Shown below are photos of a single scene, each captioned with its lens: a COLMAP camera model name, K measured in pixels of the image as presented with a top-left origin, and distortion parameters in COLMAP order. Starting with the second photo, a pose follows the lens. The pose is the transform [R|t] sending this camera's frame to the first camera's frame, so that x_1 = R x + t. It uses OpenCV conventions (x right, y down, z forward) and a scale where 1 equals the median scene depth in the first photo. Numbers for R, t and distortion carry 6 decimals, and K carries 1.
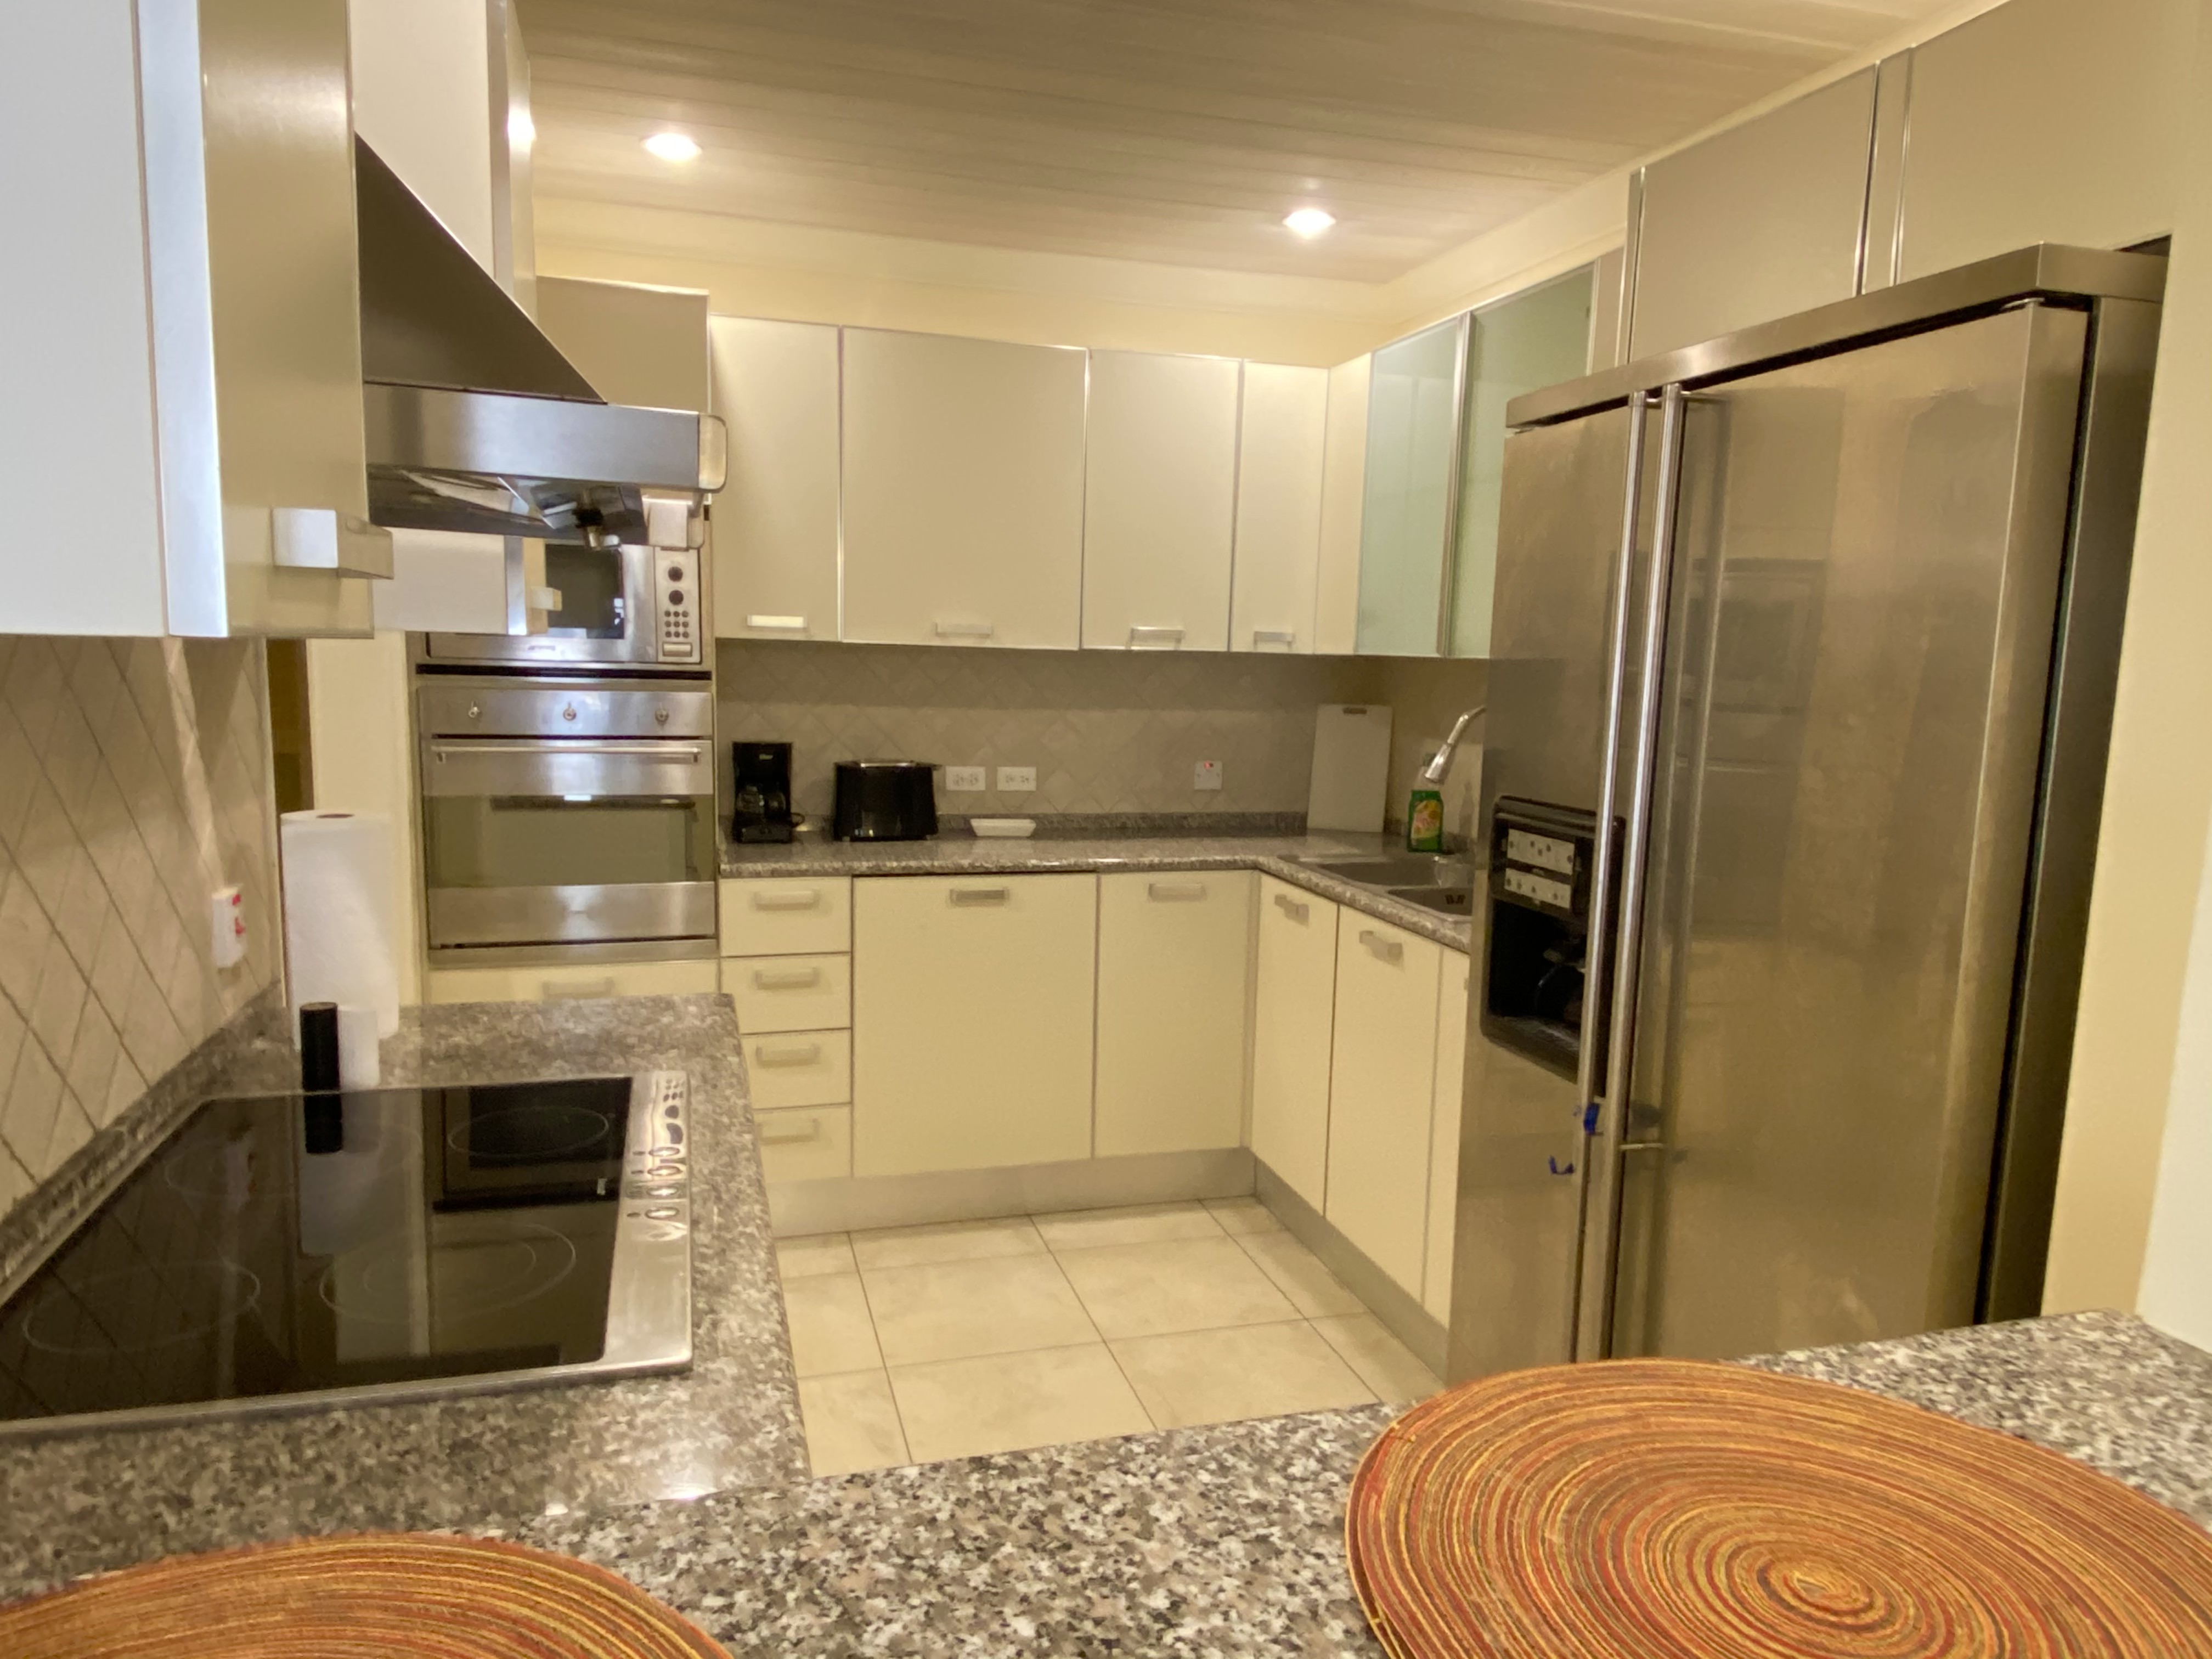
lens RADIAL K [[1424.7, 0, 1106.0], [0, 1424.7, 829.5], [0, 0, 1]] dist [0.110019, -0.000033]
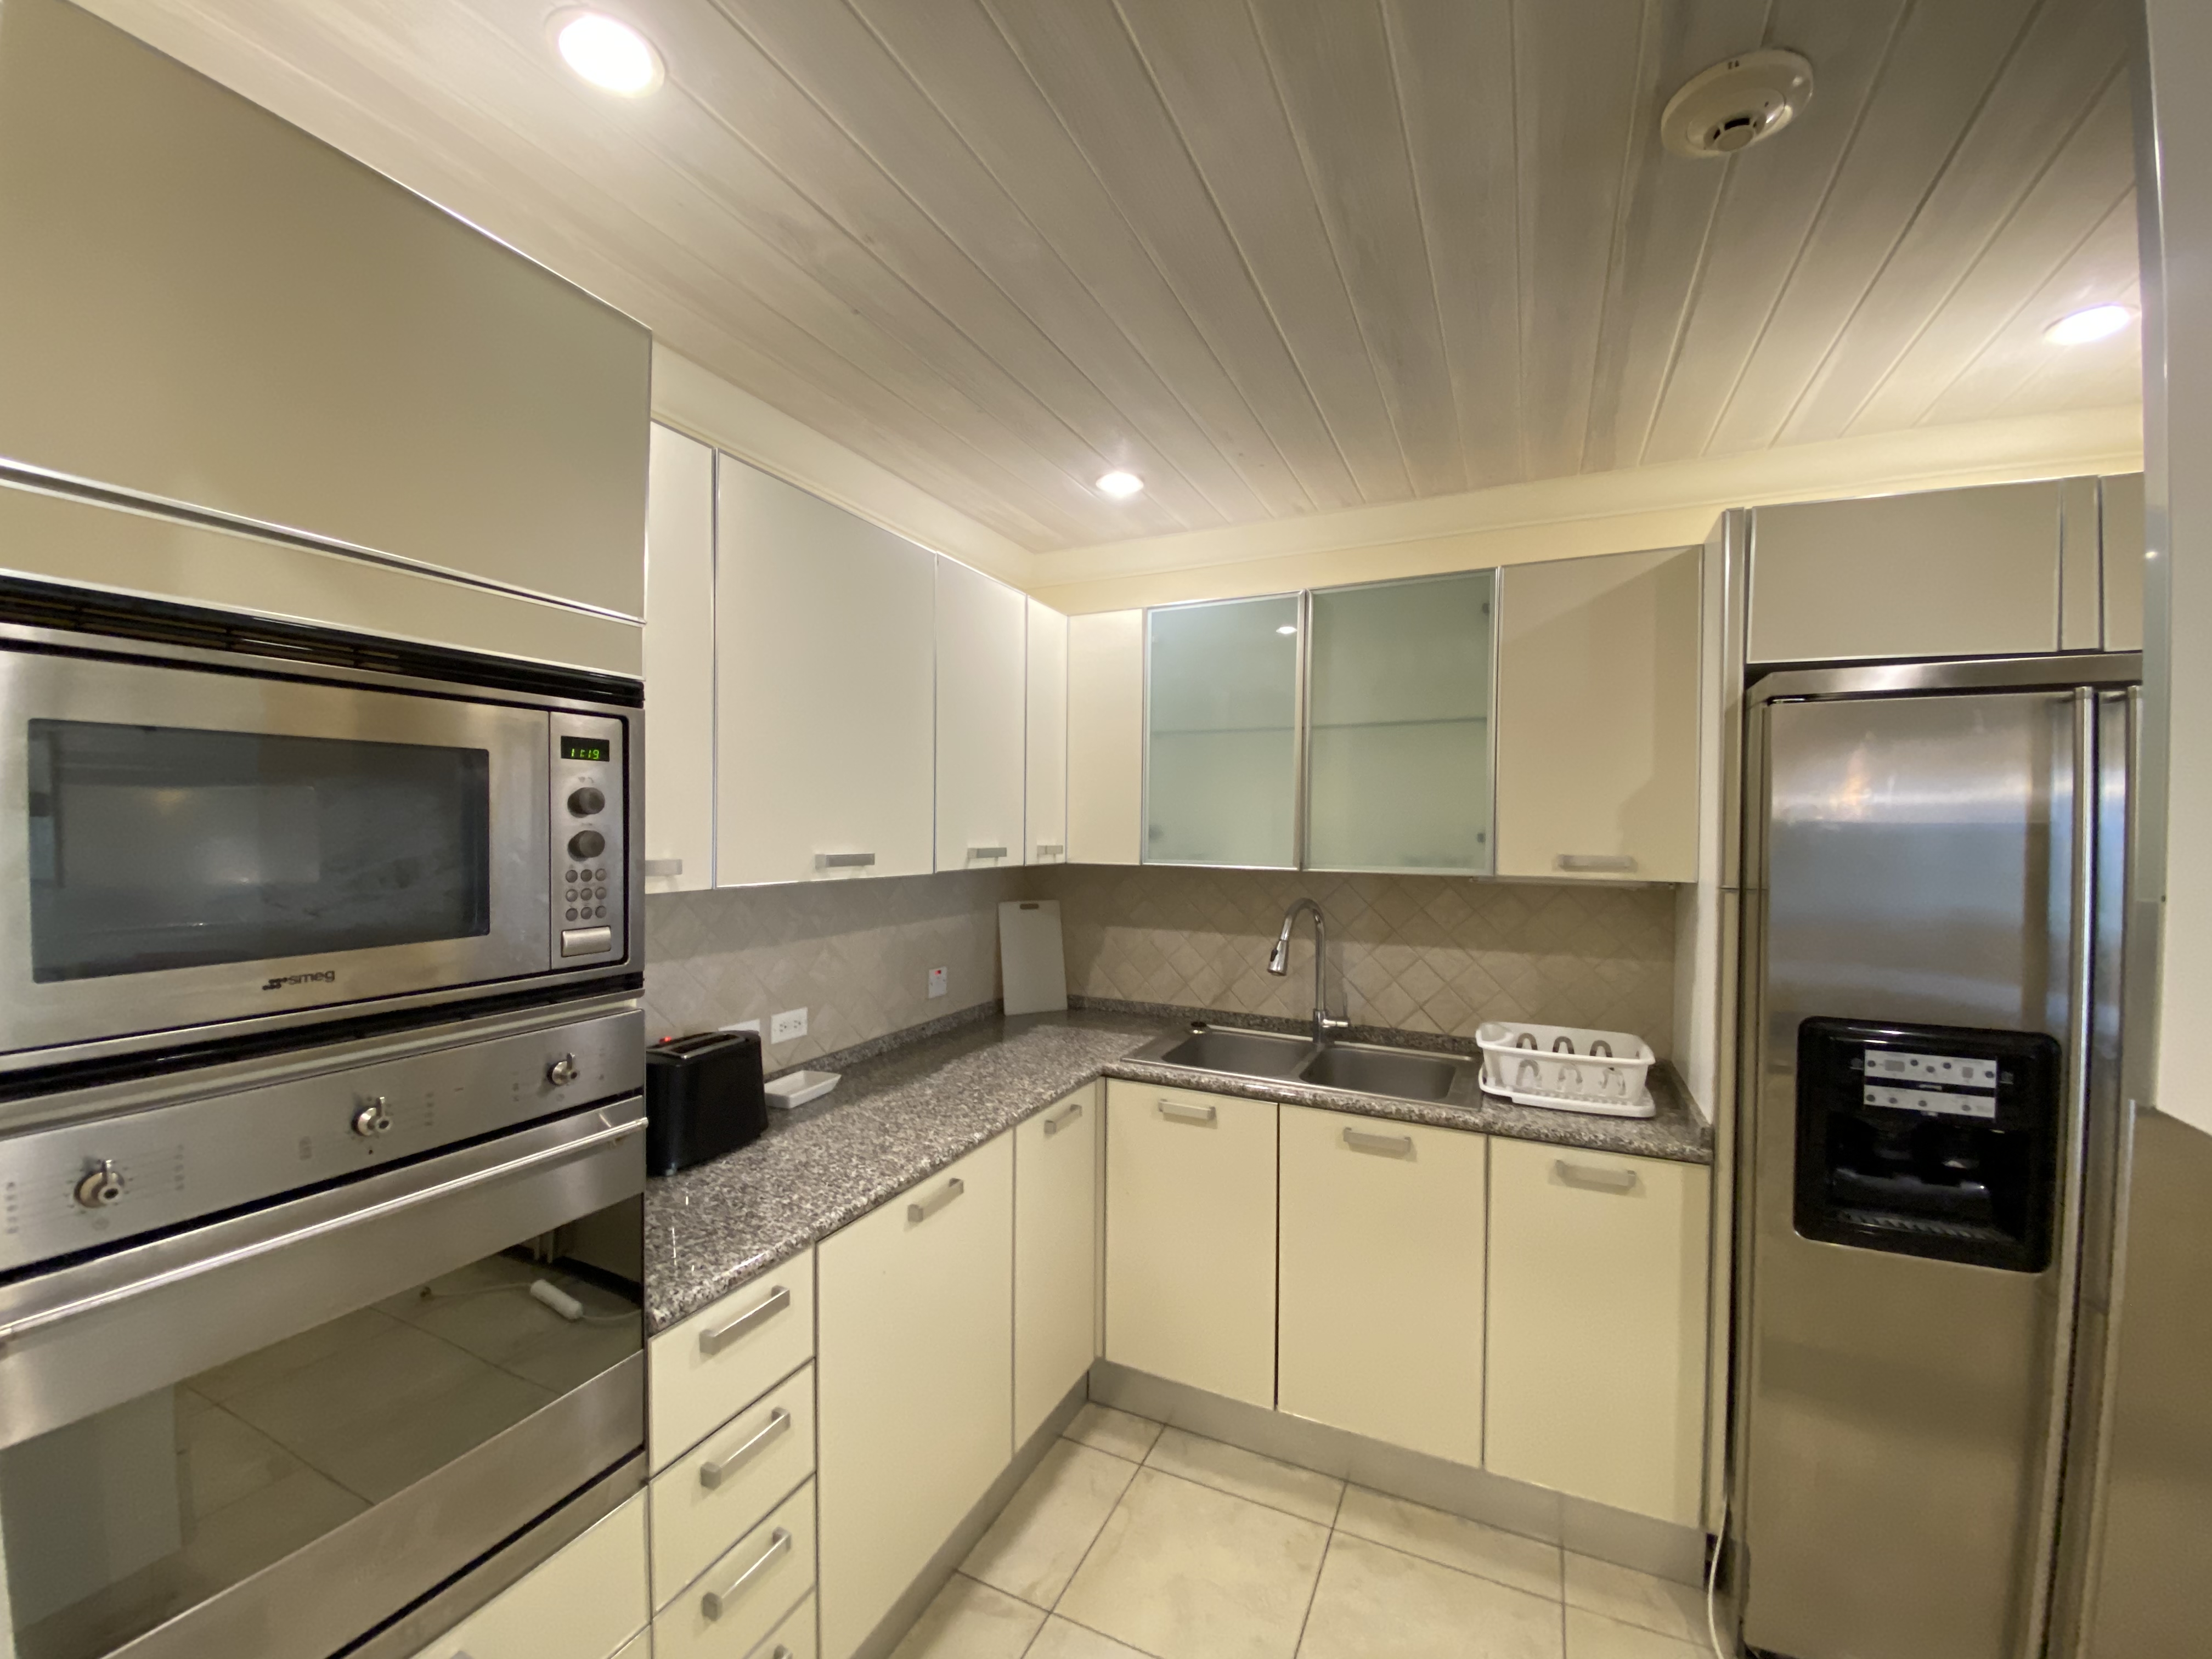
lens RADIAL K [[882.3, 0, 1106.0], [0, 882.3, 829.5], [0, 0, 1]] dist [0.014856, -0.020623]
pose [[0.669819, -0.024056, 0.742135, -0.370228], [0.103418, 0.992756, -0.061161, -0.113442], [-0.735288, 0.117717, 0.667454, 0.571477]]
